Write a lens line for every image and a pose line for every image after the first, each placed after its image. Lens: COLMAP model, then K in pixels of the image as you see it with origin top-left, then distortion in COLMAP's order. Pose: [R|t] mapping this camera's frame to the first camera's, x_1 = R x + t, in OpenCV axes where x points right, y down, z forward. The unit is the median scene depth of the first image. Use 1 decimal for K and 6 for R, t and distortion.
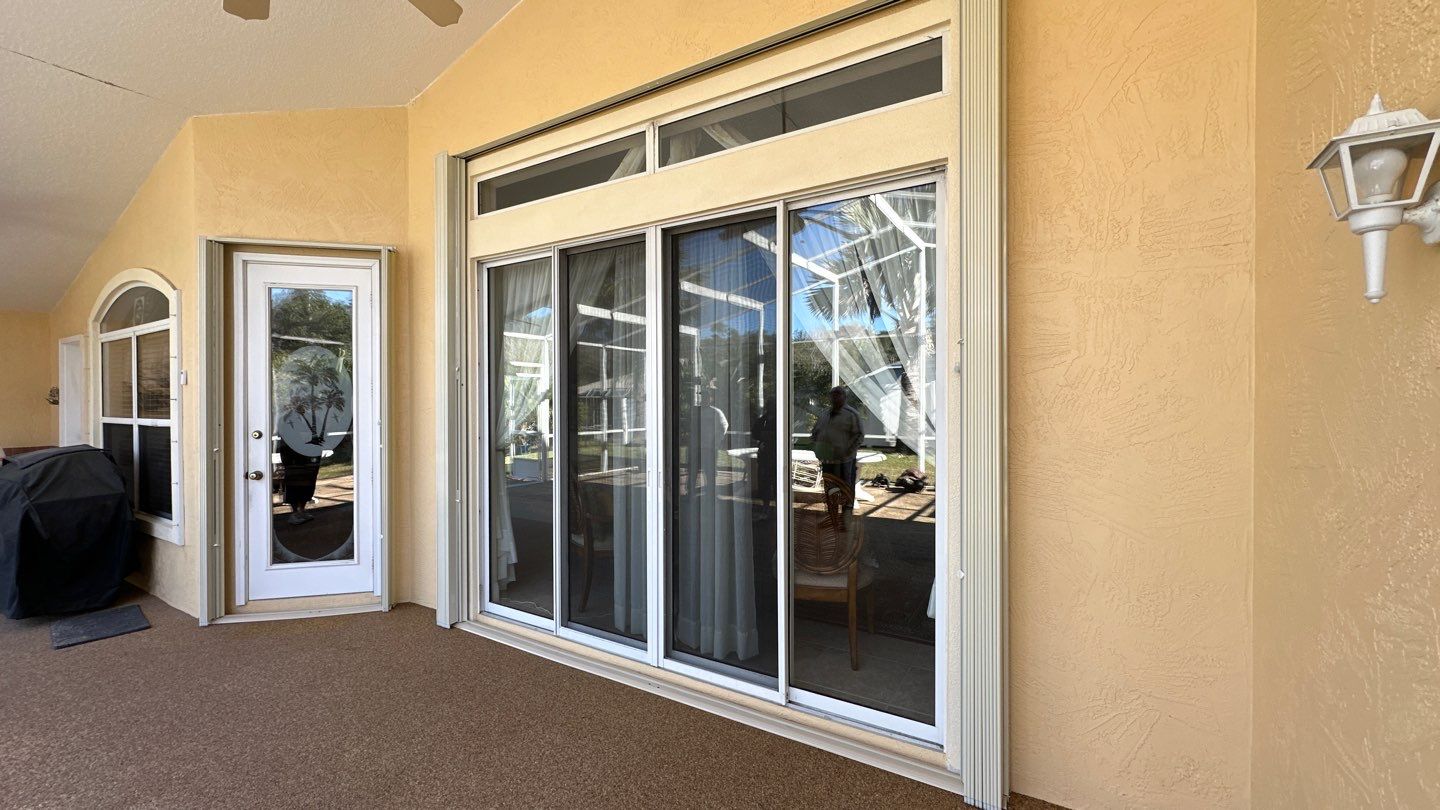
lens RADIAL K [[566.3, 0, 720.0], [0, 566.3, 405.0], [0, 0, 1]] dist [0.000316, 0.000108]
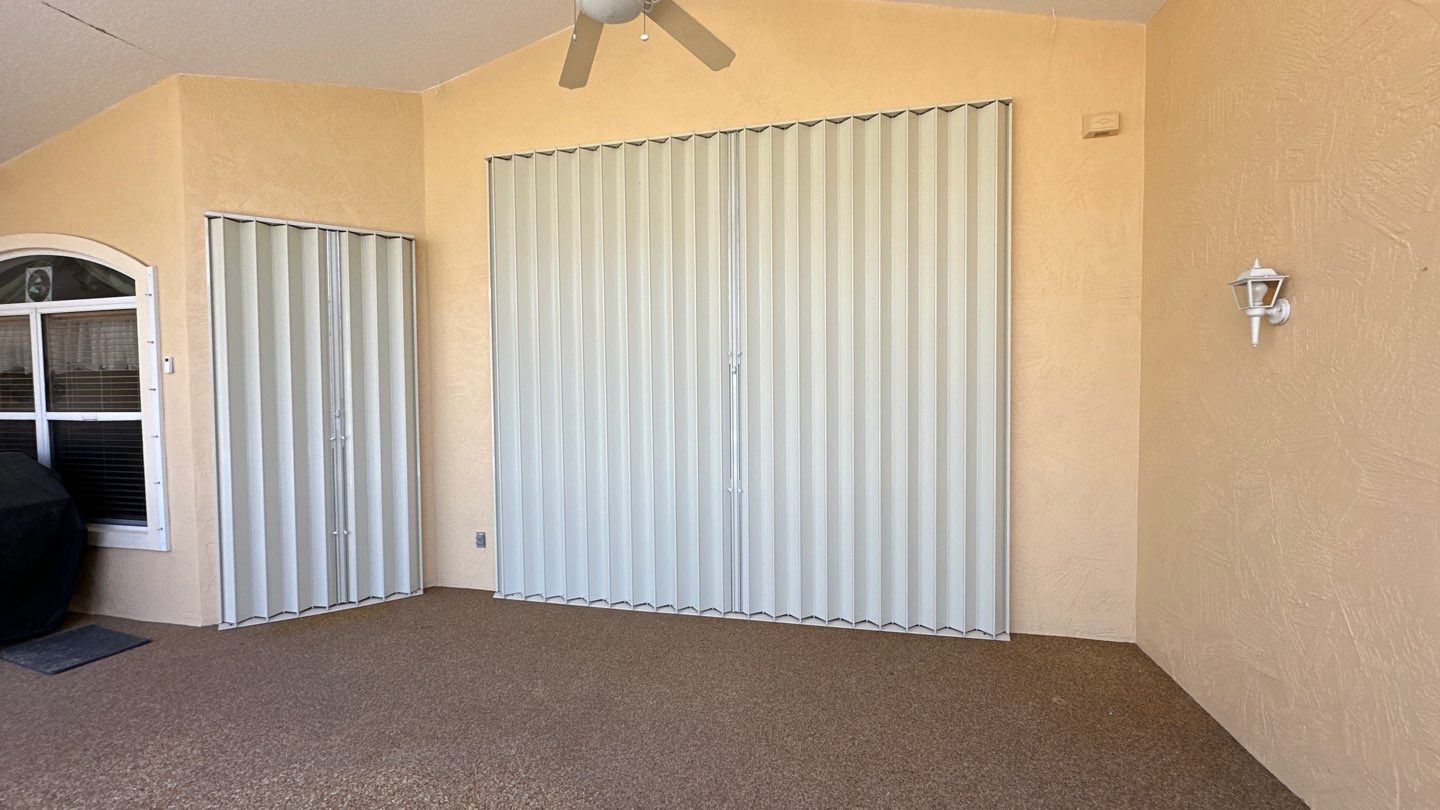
lens RADIAL K [[566.3, 0, 720.0], [0, 566.3, 405.0], [0, 0, 1]] dist [0.000316, 0.000108]
pose [[0.949535, -0.015372, 0.313283, -0.417689], [0.007179, 0.999602, 0.027291, -0.003428], [-0.313578, -0.023665, 0.949267, -0.136581]]
